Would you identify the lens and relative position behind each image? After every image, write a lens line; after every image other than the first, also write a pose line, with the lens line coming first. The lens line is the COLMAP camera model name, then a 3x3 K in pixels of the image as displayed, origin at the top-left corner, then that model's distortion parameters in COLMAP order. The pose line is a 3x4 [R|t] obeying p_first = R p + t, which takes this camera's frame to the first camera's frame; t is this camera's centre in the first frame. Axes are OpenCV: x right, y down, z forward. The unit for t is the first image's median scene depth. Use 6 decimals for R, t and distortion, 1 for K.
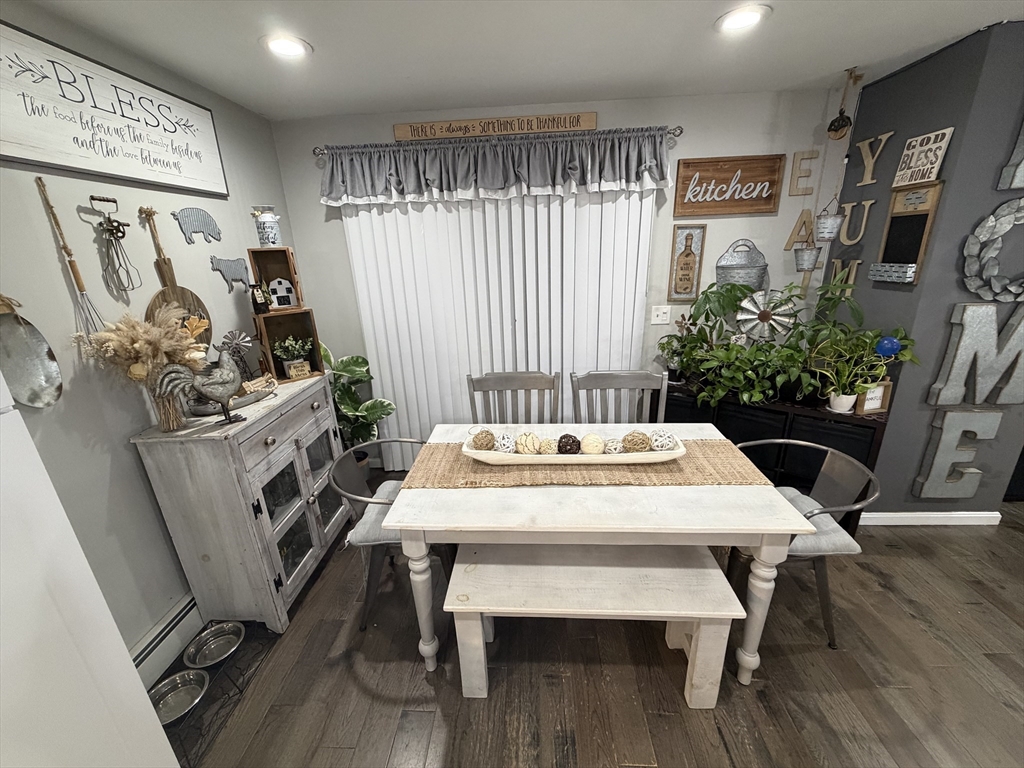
lens RADIAL K [[407.3, 0, 510.0], [0, 407.3, 385.1], [0, 0, 1]] dist [-0.000651, 0.000372]
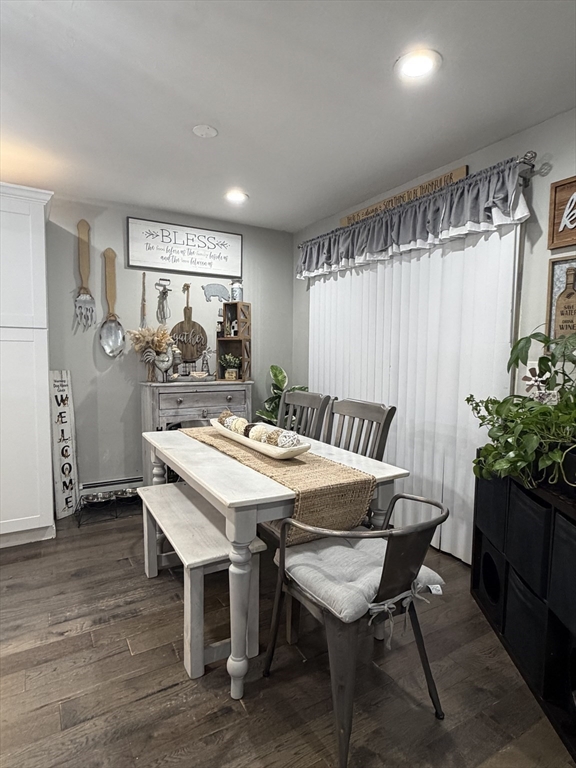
lens RADIAL K [[432.0, 0, 286.6], [0, 432.0, 384.4], [0, 0, 1]] dist [-0.001717, 0.000159]
pose [[0.546759, 0.104430, -0.830752, 1.065735], [-0.294083, 0.952929, -0.073762, 0.062076], [0.783945, 0.284640, 0.551734, 0.259747]]
